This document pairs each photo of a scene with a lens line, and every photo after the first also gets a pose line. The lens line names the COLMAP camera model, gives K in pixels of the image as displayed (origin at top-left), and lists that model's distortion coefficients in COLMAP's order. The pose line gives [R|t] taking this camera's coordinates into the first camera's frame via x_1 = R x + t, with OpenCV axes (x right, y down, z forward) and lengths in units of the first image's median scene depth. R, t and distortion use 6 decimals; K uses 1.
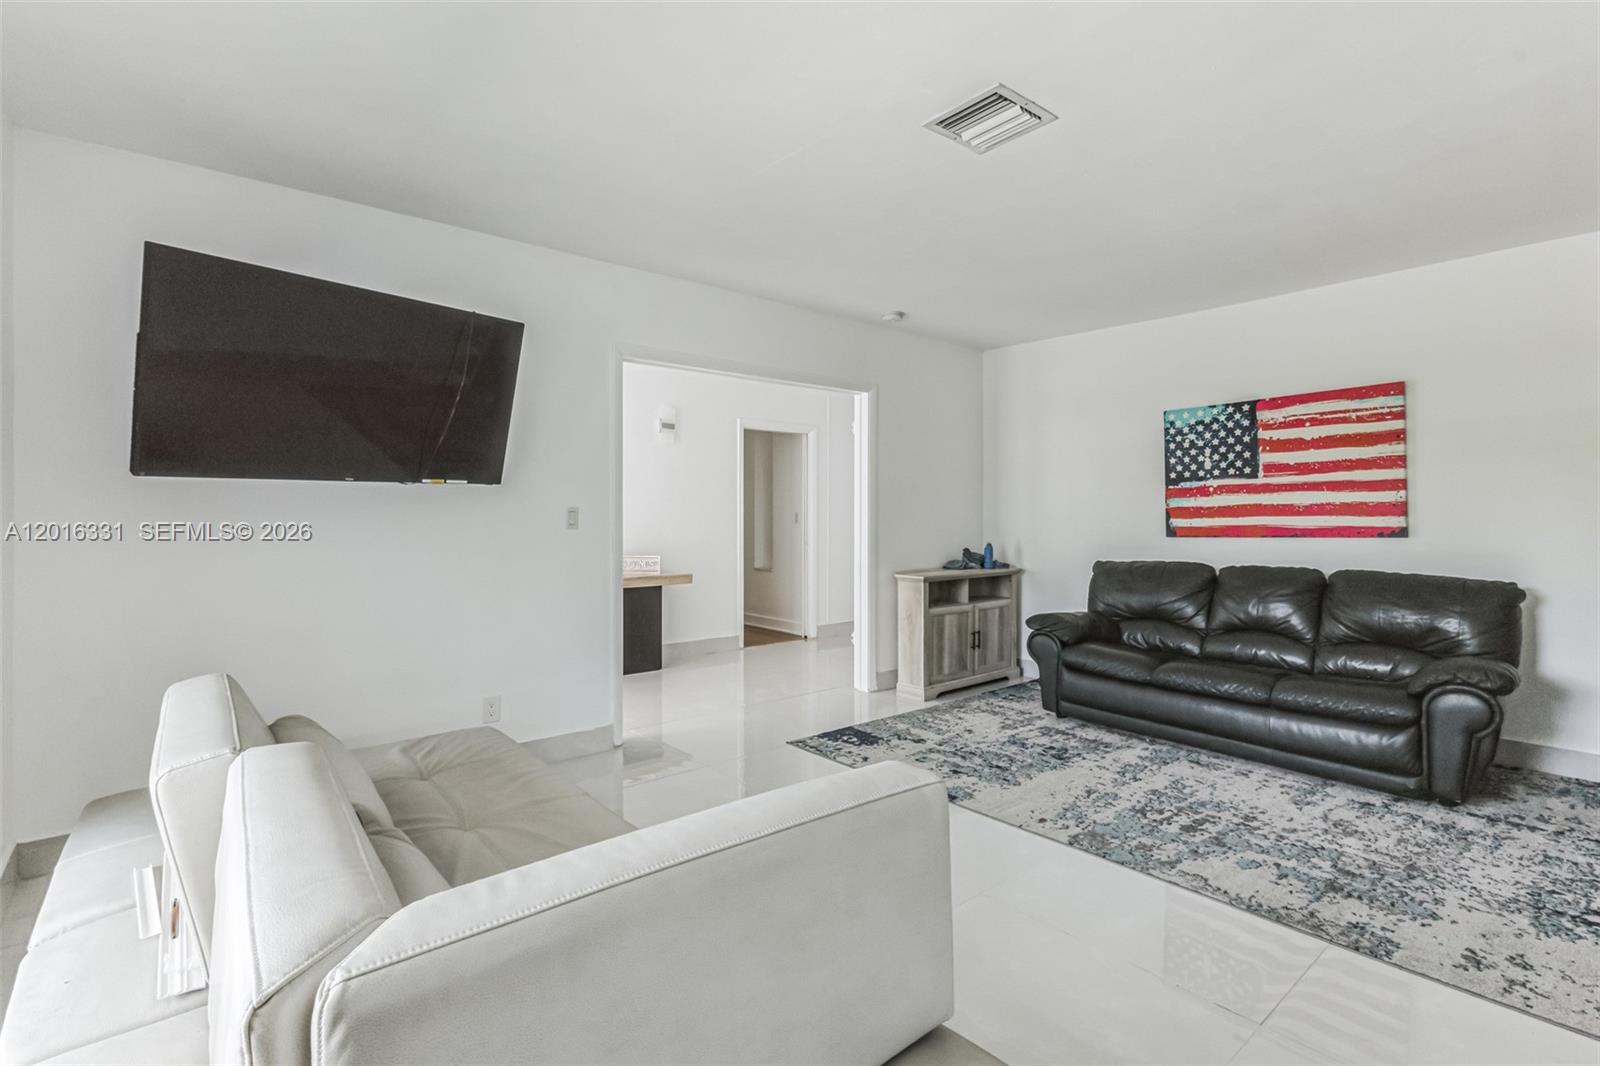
lens RADIAL K [[741.9, 0, 796.8], [0, 741.9, 529.2], [0, 0, 1]] dist [0.002213, -0.001051]
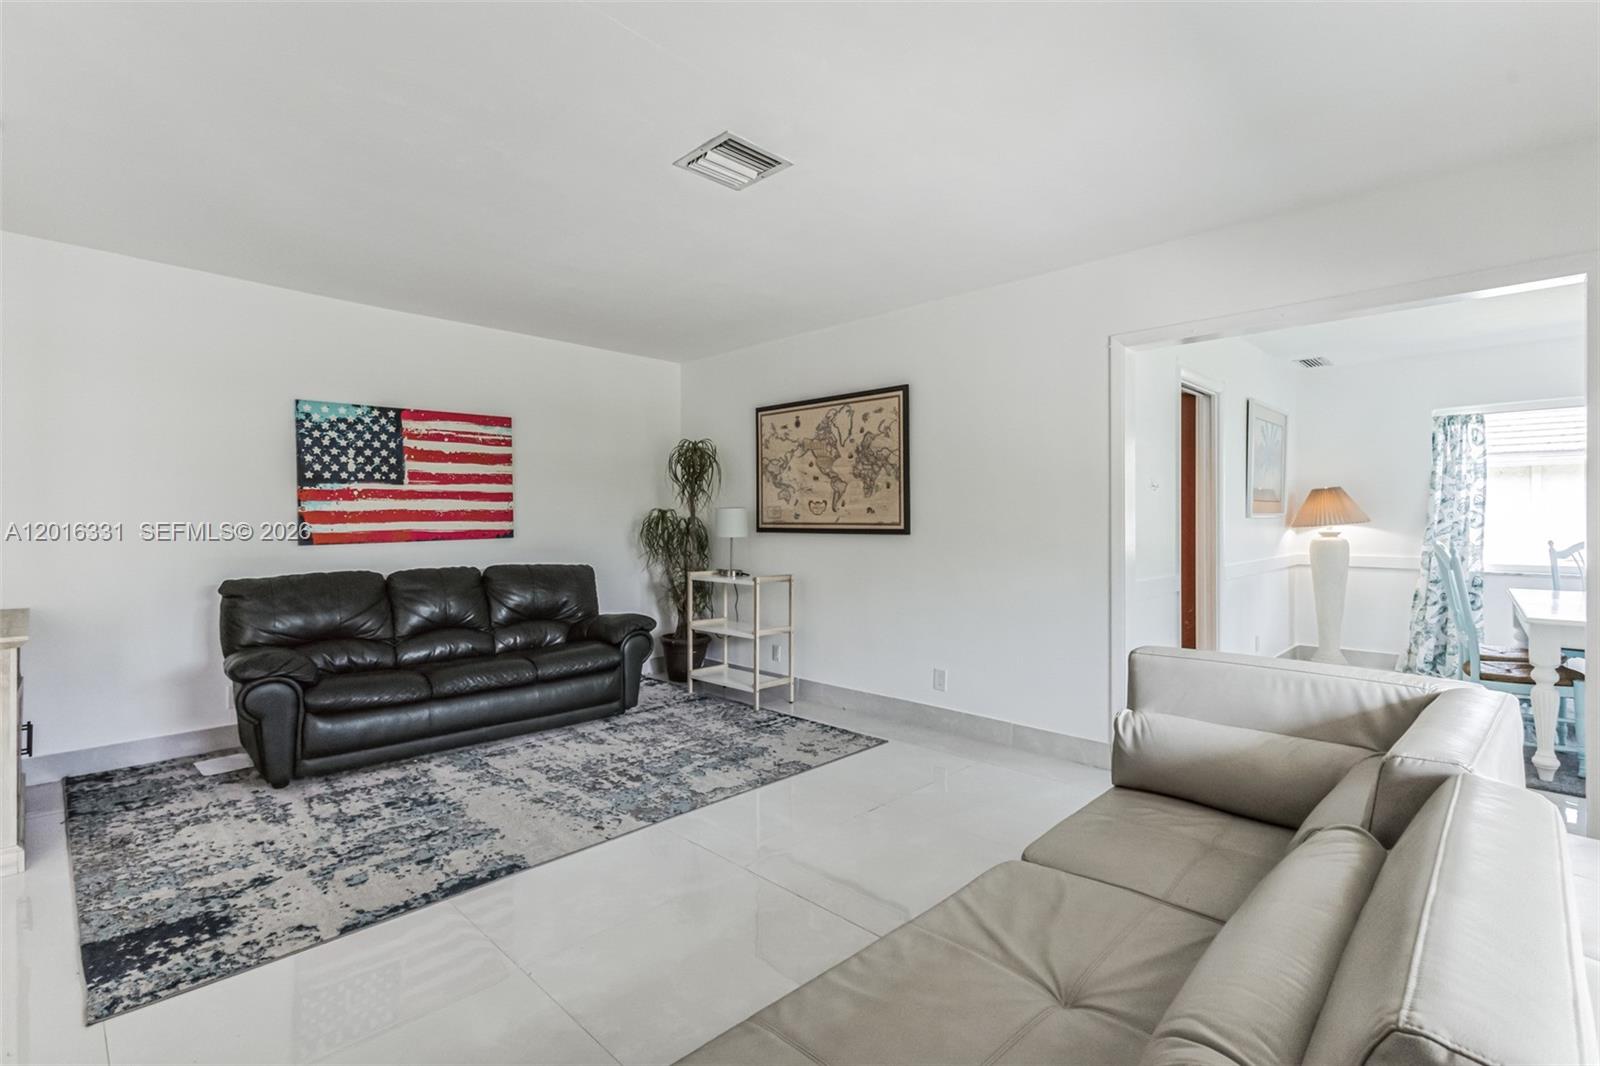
lens RADIAL K [[741.9, 0, 796.7], [0, 741.9, 525.2], [0, 0, 1]] dist [0.002213, -0.001051]
pose [[-0.106111, -0.005625, 0.994338, -0.522520], [0.016094, 0.999843, 0.007373, -0.012431], [-0.994224, 0.016786, -0.106003, 0.637083]]
